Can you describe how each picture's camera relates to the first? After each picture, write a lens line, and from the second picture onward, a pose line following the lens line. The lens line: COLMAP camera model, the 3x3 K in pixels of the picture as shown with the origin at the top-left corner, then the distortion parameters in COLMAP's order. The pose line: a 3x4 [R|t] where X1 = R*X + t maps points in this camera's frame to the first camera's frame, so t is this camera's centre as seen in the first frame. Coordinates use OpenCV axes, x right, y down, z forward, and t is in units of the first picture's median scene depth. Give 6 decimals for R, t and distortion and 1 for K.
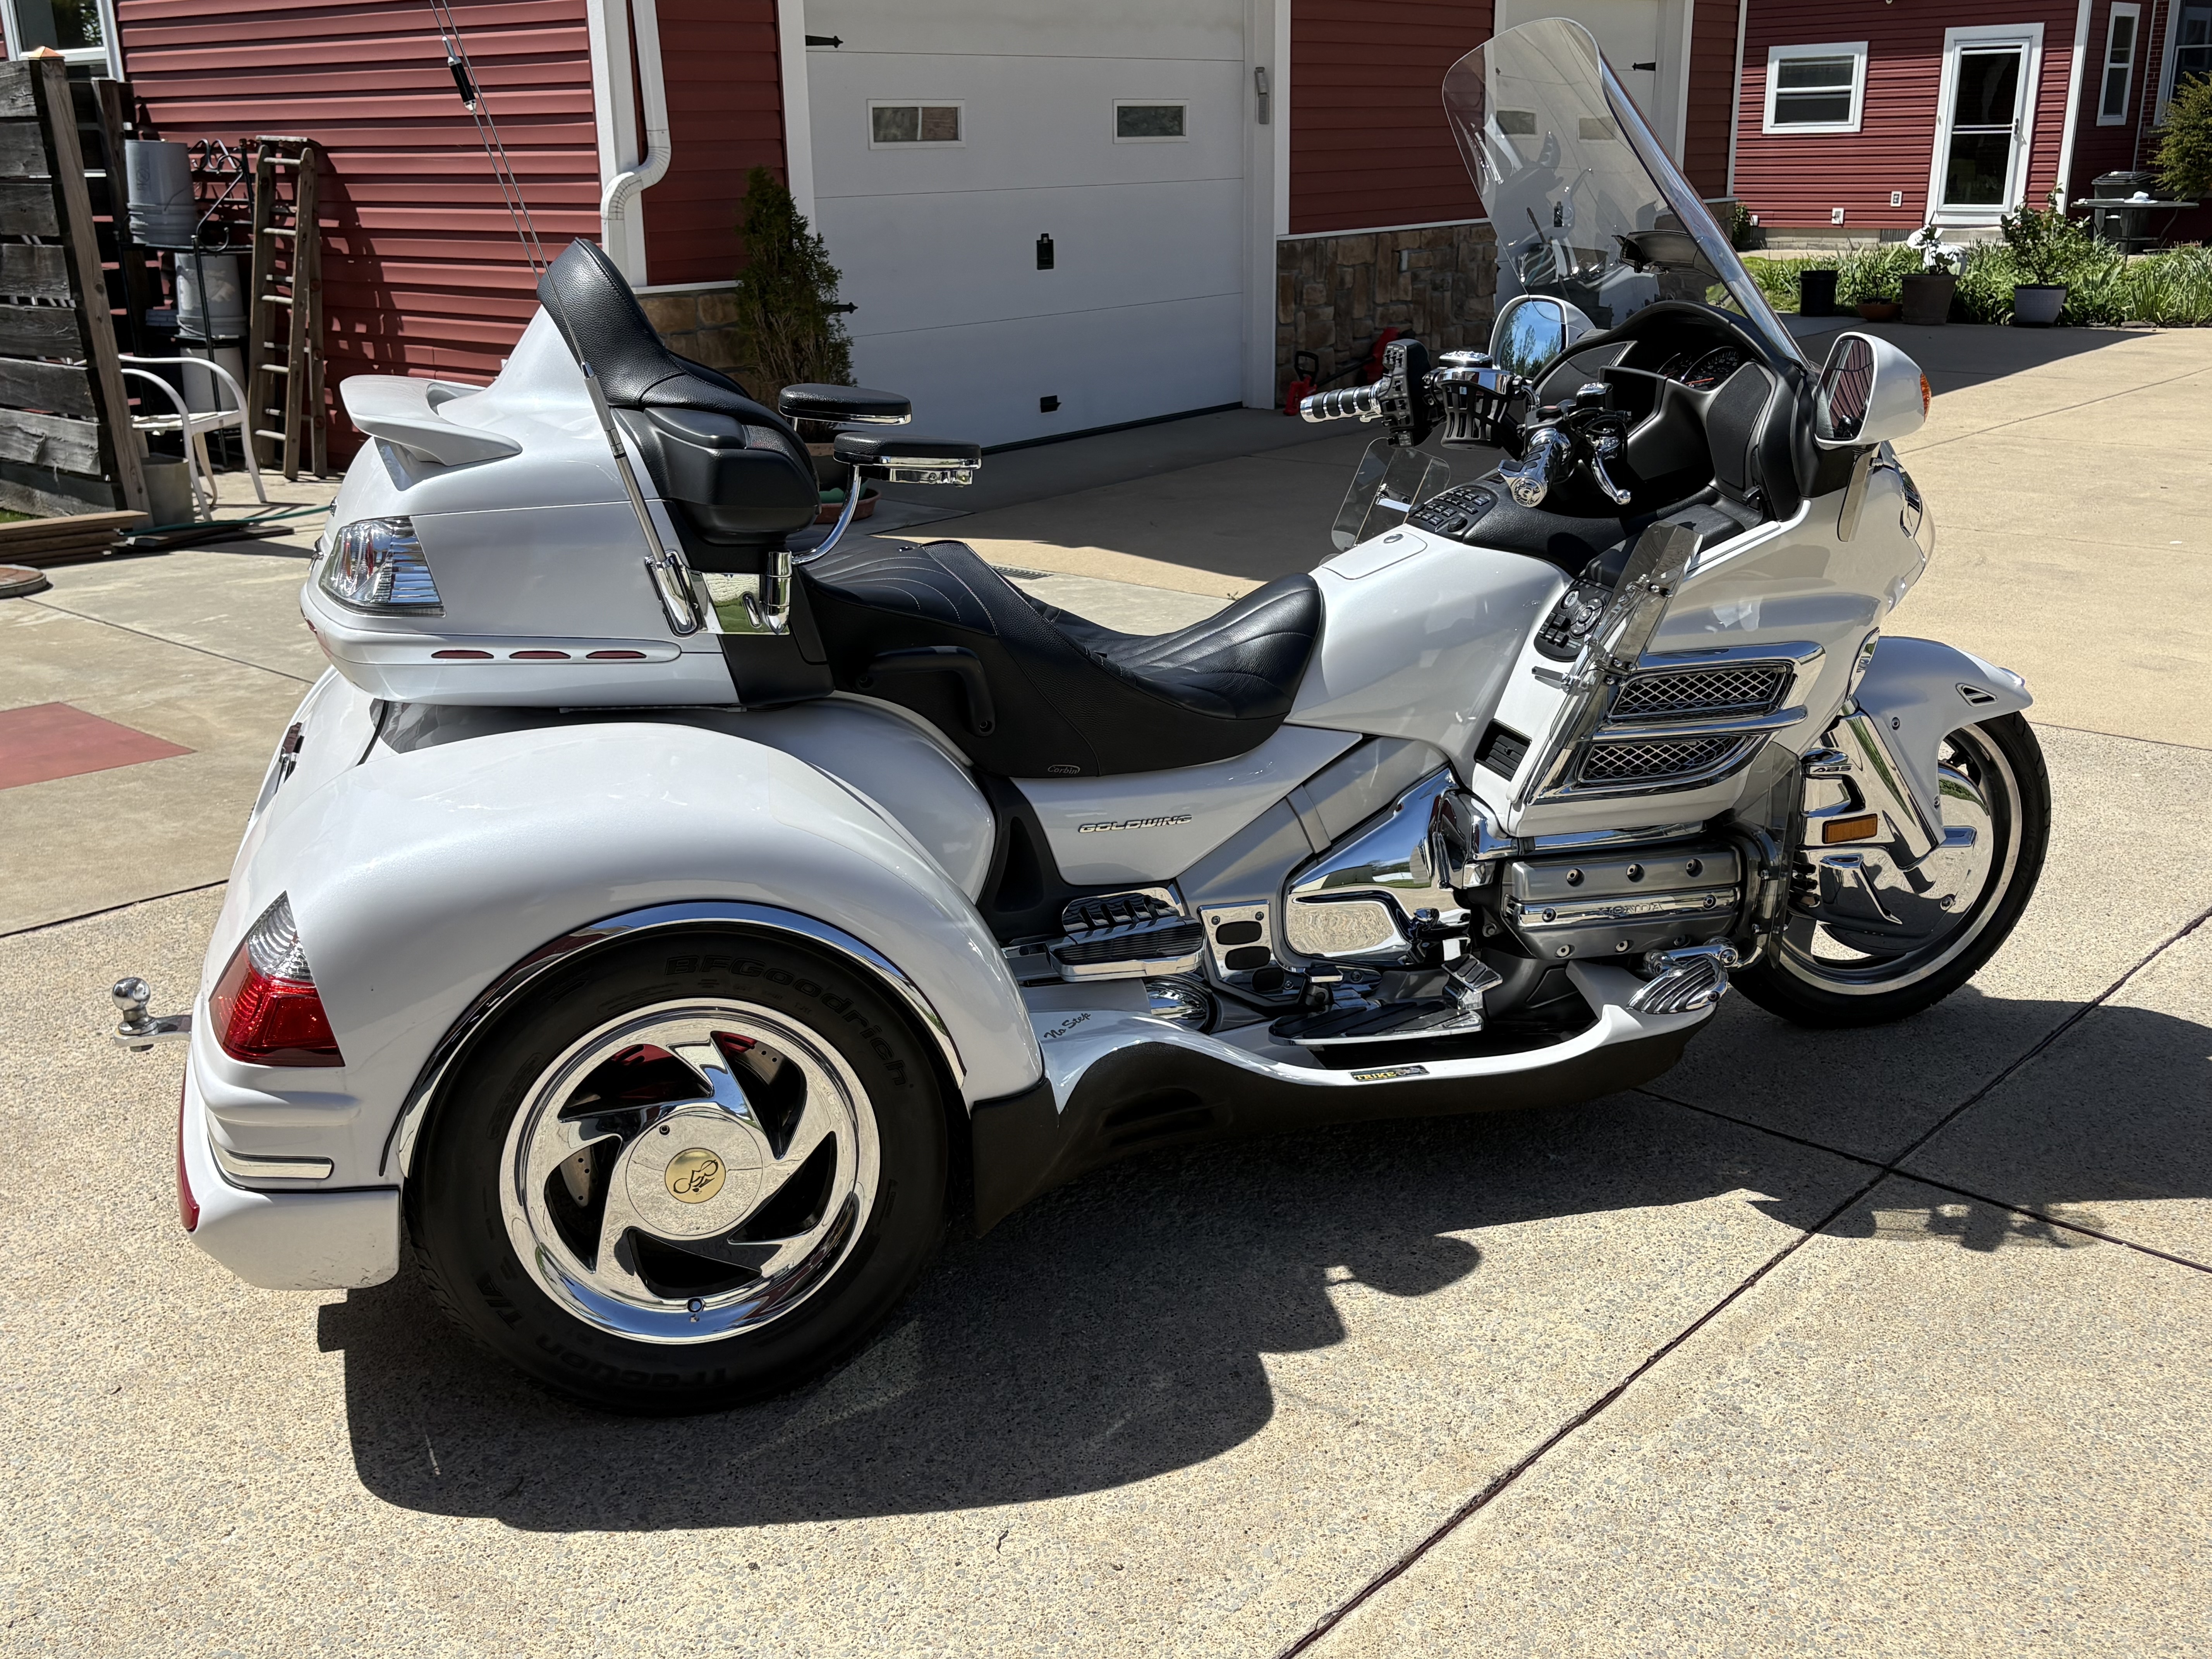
lens RADIAL K [[2144.1, 0, 1056.1], [0, 2144.1, 897.4], [0, 0, 1]] dist [0.017291, 0.000731]
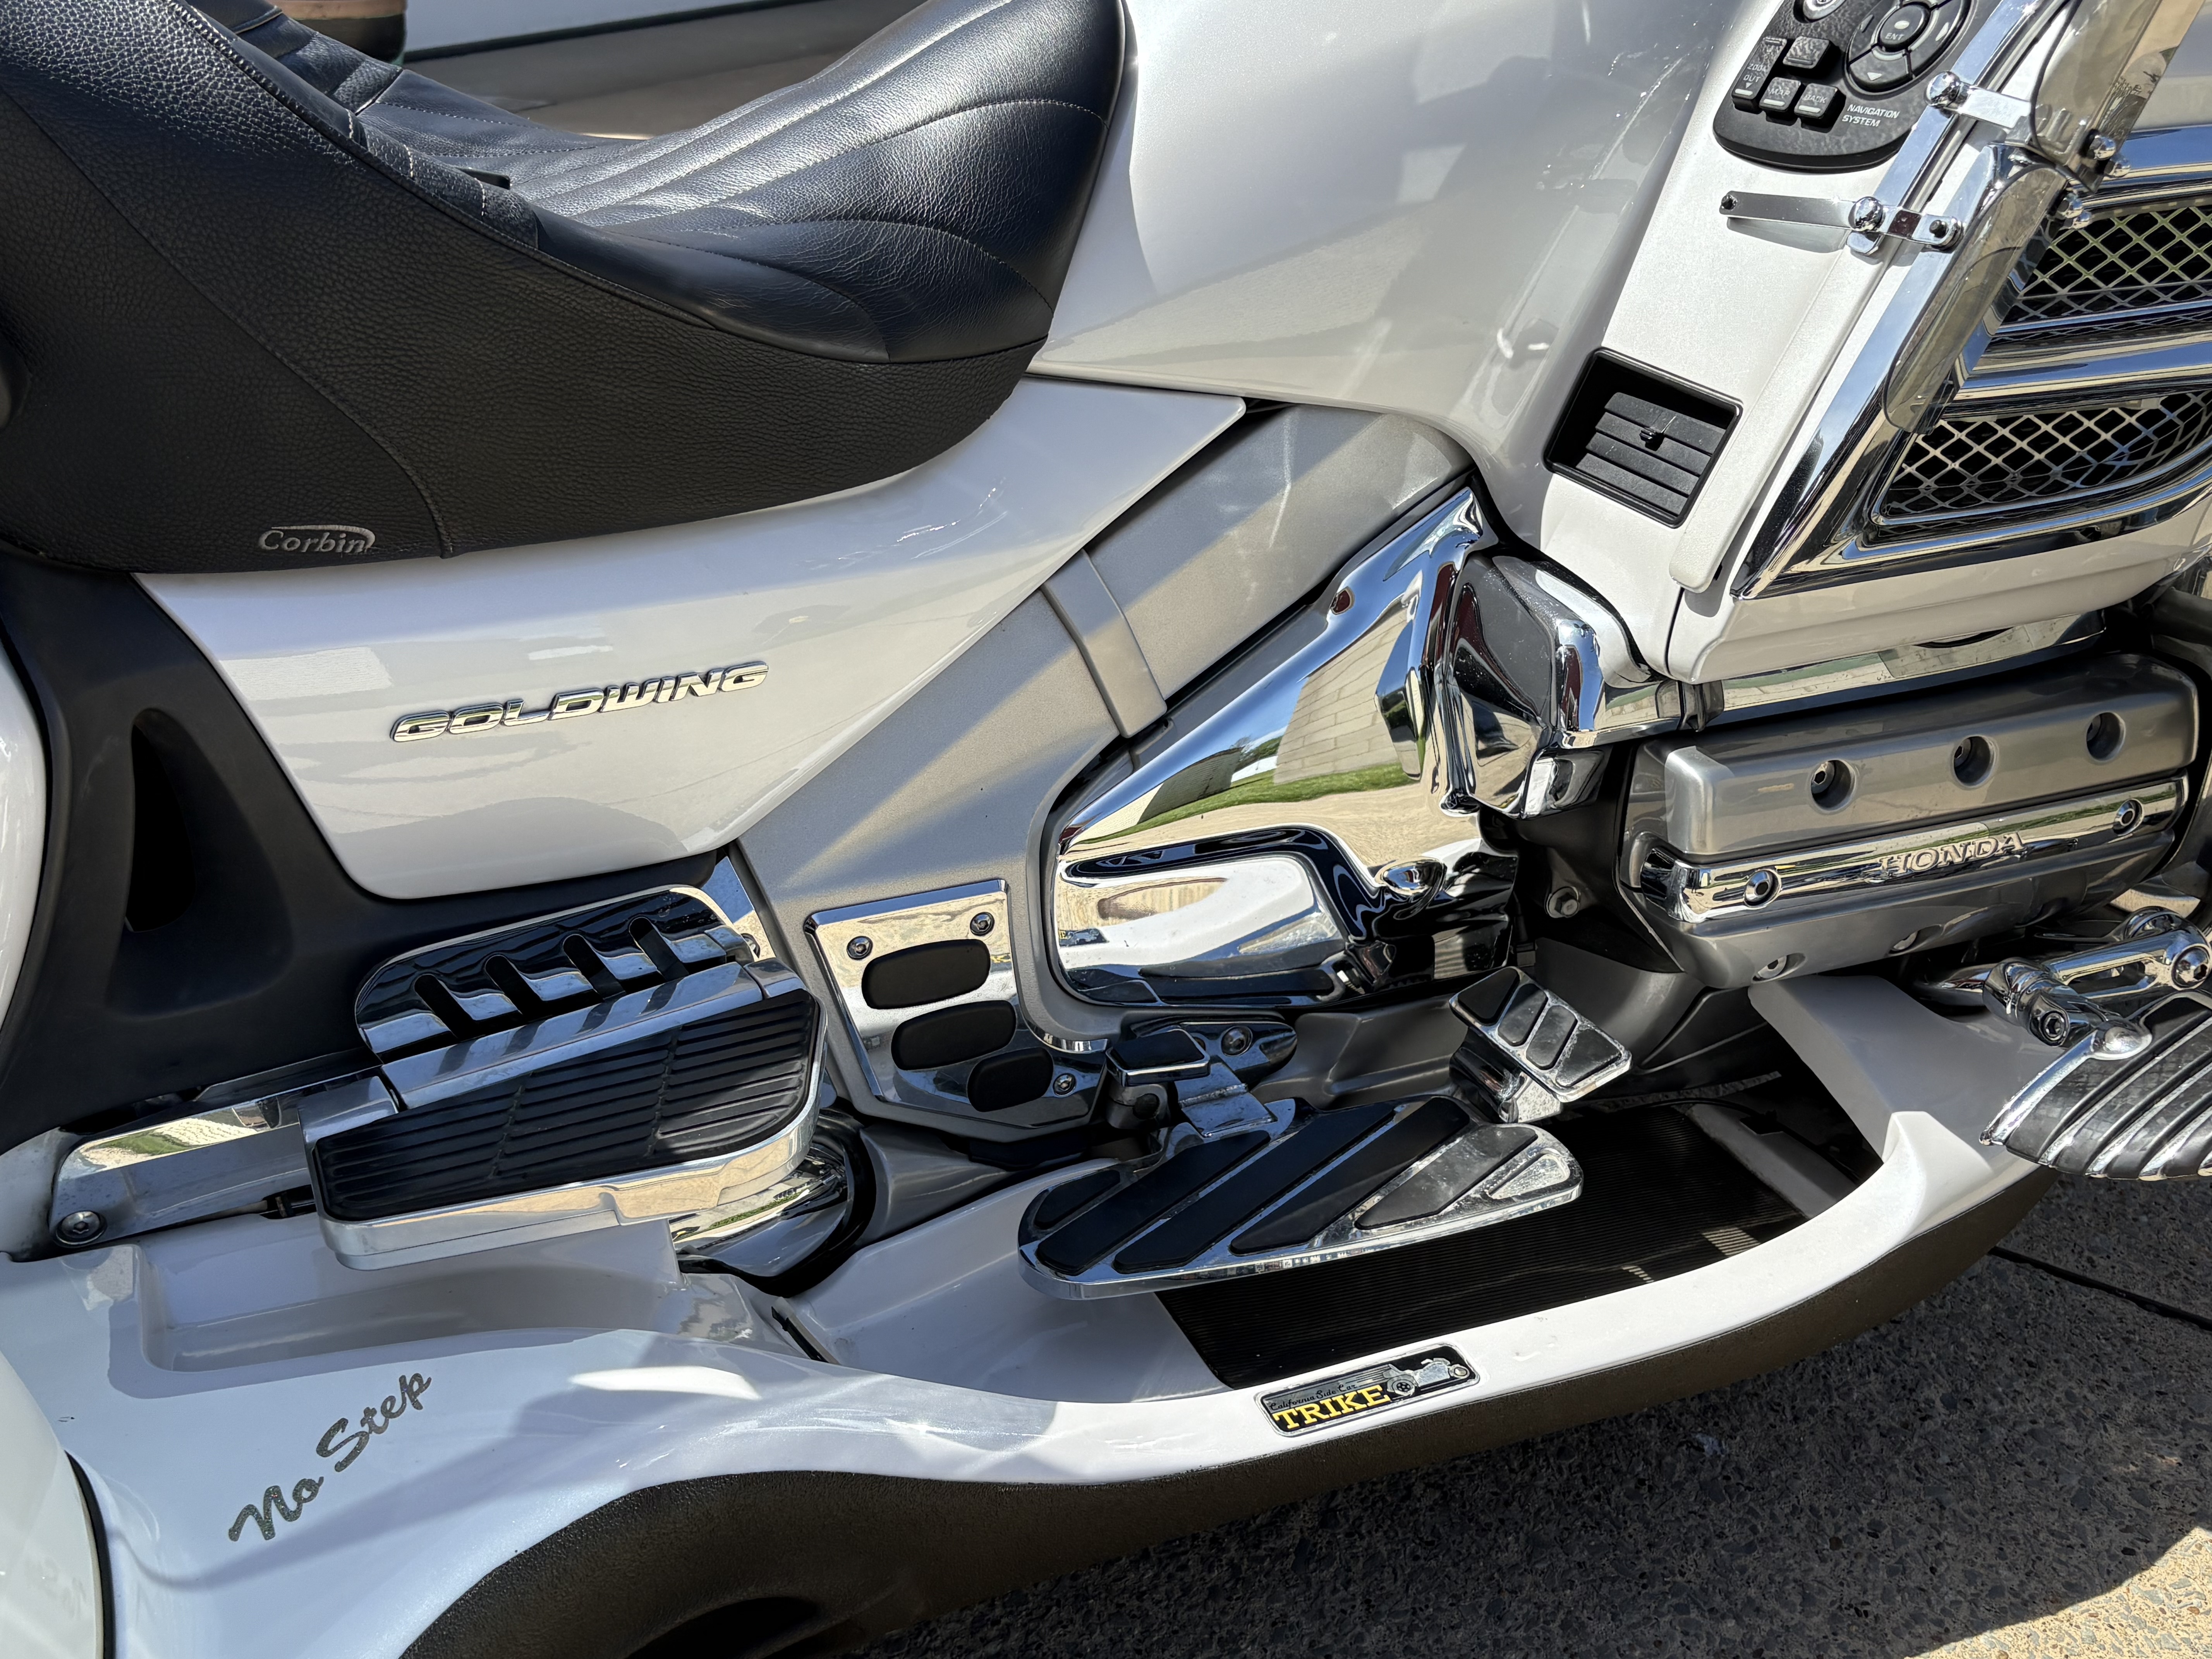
lens RADIAL K [[2144.1, 0, 1056.1], [0, 2144.1, 897.4], [0, 0, 1]] dist [0.017291, 0.000731]
pose [[0.988496, -0.054250, 0.141186, 0.056592], [0.033438, 0.988748, 0.145809, -0.047670], [-0.147507, -0.139410, 0.979187, 0.645662]]
